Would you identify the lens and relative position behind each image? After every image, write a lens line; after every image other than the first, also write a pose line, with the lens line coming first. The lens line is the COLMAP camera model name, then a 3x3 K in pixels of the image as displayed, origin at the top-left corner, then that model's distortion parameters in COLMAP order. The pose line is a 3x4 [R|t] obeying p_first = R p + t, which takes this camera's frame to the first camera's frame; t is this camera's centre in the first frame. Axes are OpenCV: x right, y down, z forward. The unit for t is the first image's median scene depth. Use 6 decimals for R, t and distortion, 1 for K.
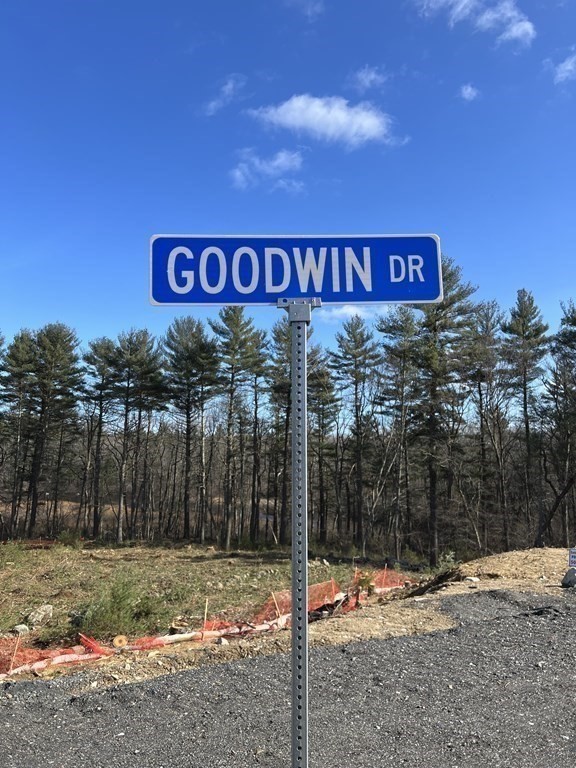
lens RADIAL K [[578.2, 0, 291.9], [0, 578.2, 379.1], [0, 0, 1]] dist [0.043573, -0.016409]
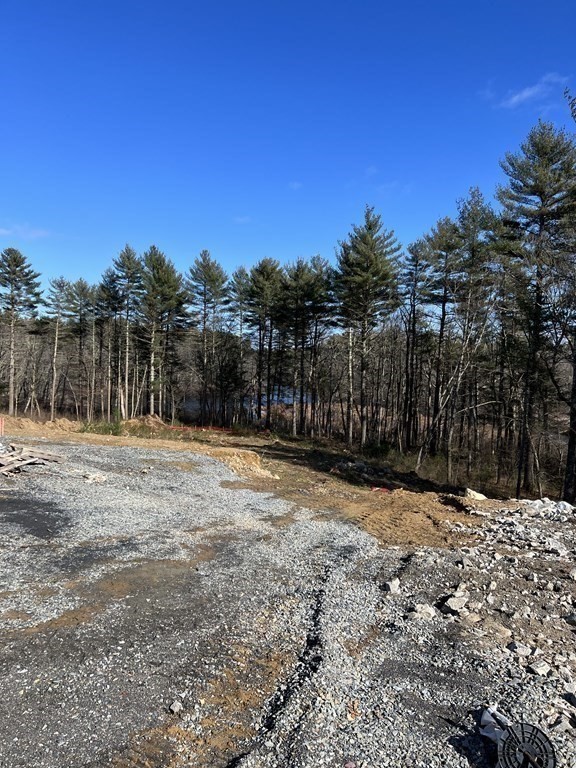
lens RADIAL K [[578.2, 0, 289.9], [0, 578.2, 386.5], [0, 0, 1]] dist [0.043573, -0.016409]
pose [[0.769910, 0.024824, -0.637670, 0.400305], [0.080634, 0.987450, 0.135796, 0.007708], [0.633038, -0.155969, 0.758246, 0.079636]]
